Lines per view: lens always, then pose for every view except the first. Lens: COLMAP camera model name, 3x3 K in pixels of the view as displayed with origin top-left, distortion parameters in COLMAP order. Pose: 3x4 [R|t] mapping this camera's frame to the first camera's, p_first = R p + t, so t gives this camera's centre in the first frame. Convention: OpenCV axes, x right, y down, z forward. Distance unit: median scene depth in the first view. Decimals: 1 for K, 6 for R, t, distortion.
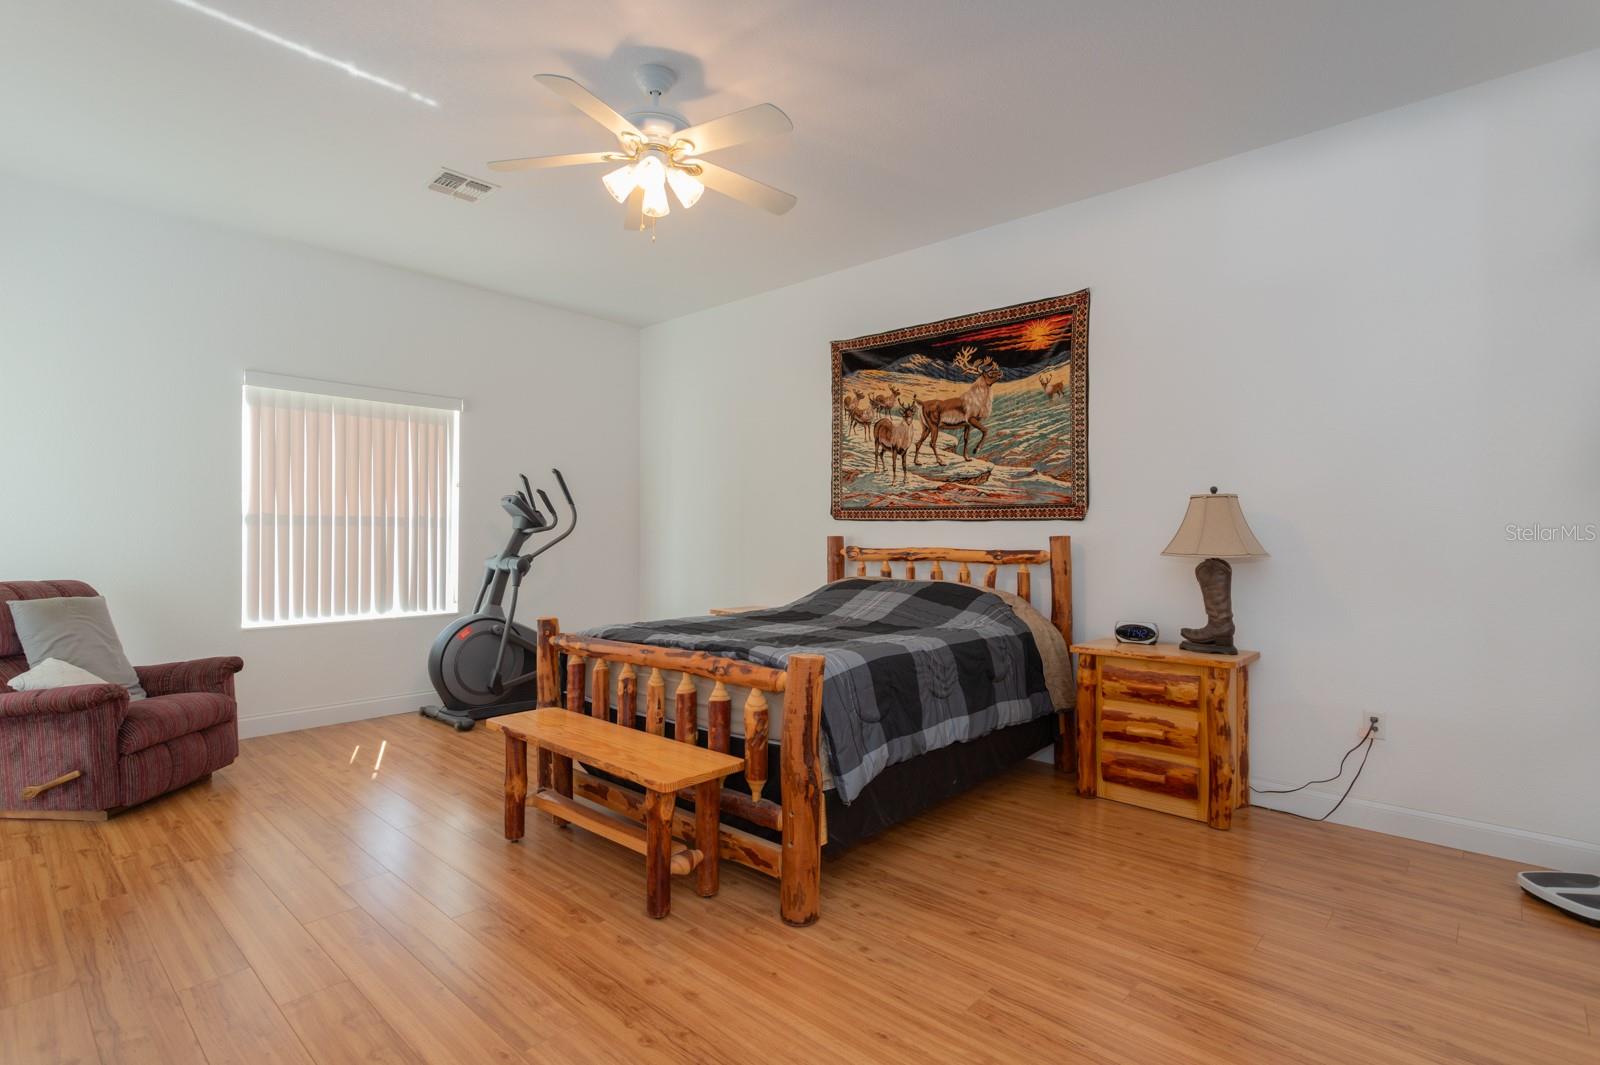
lens RADIAL K [[768.2, 0, 800.0], [0, 768.2, 532.5], [0, 0, 1]] dist [0.001603, 0.000416]
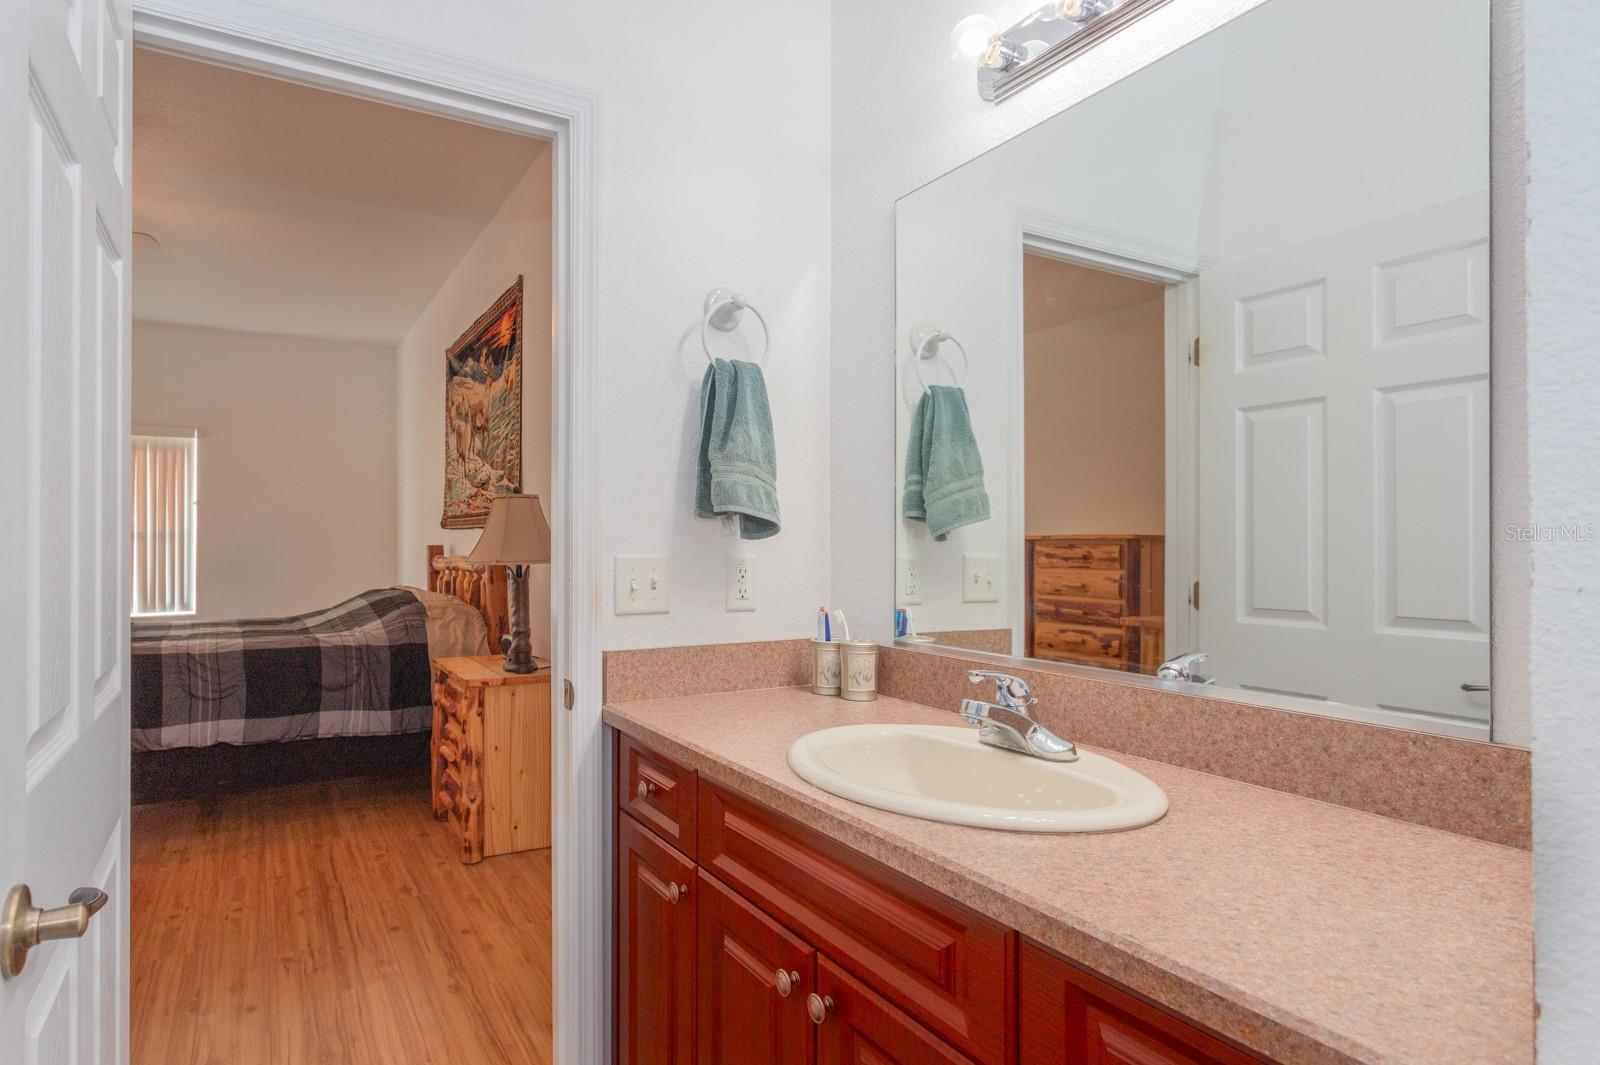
lens RADIAL K [[819.4, 0, 663.0], [0, 819.4, 539.9], [0, 0, 1]] dist [0.002967, 0.000856]
pose [[0.936453, -0.009280, -0.350671, 0.777447], [0.007202, 0.999948, -0.007231, 0.008426], [0.350720, 0.004246, 0.936471, 0.120471]]
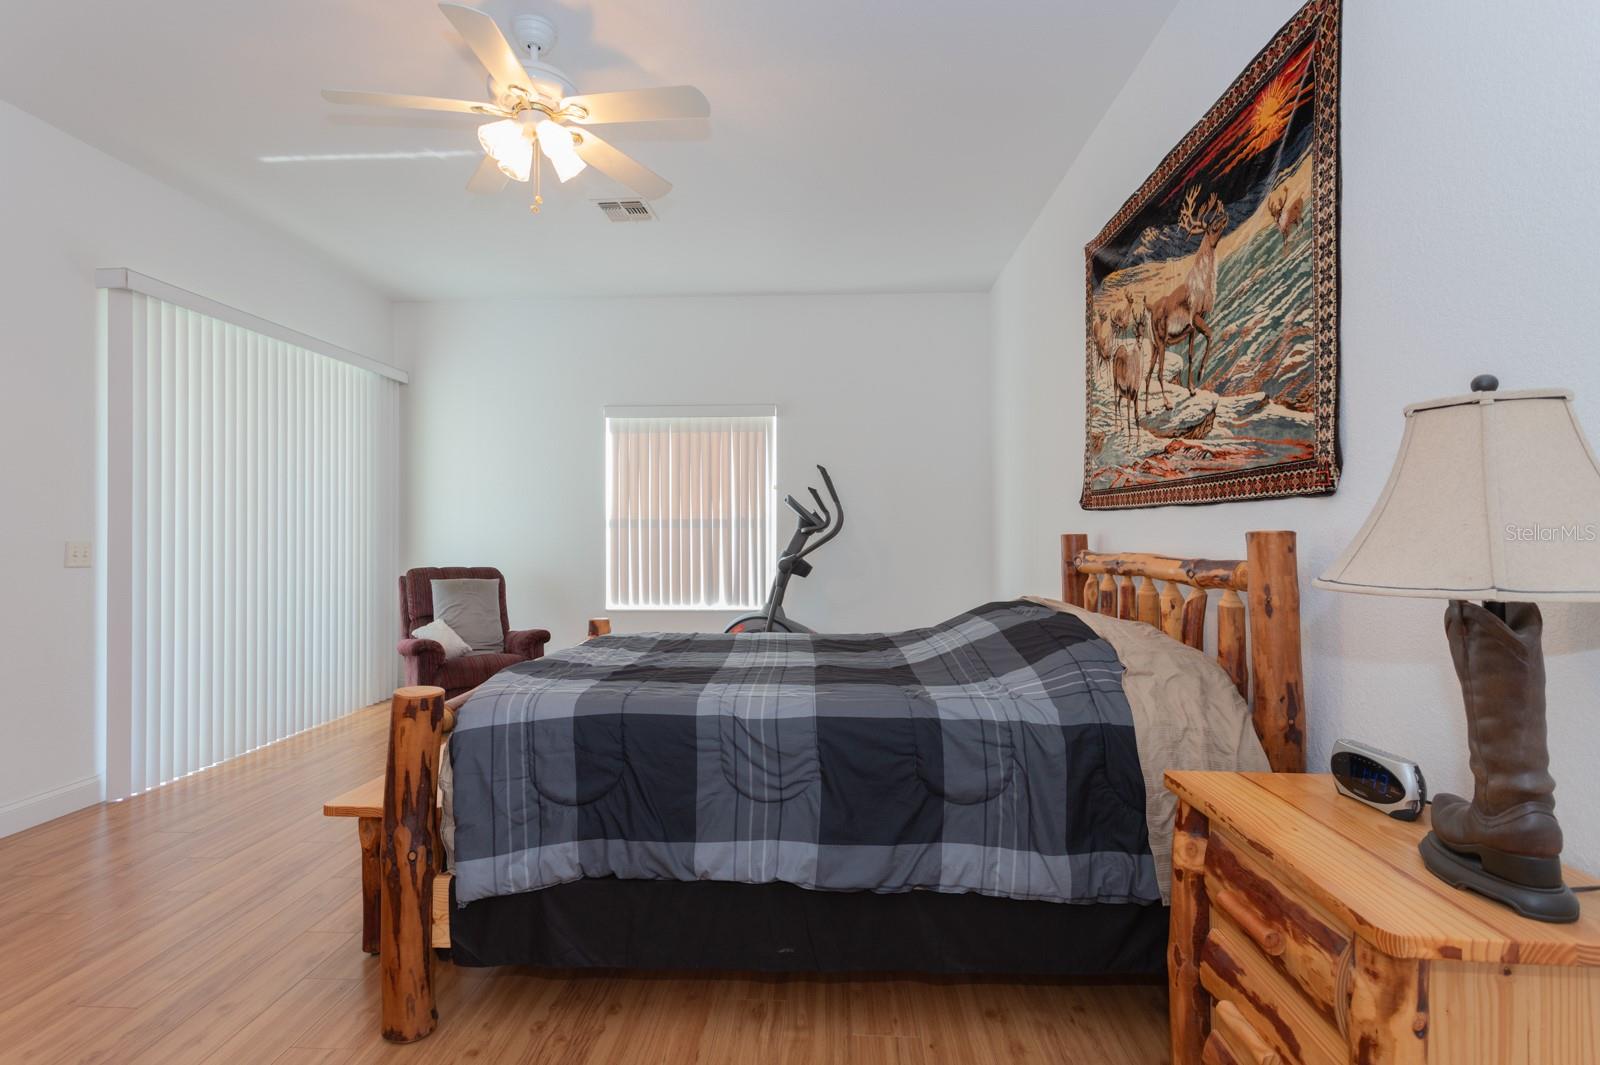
lens RADIAL K [[766.4, 0, 790.7], [0, 766.4, 527.7], [0, 0, 1]] dist [0.002110, 0.000903]
pose [[0.638687, -0.011978, -0.769374, 0.450012], [0.006525, 0.999927, -0.010151, 0.004458], [0.769439, 0.001463, 0.638718, 0.427233]]
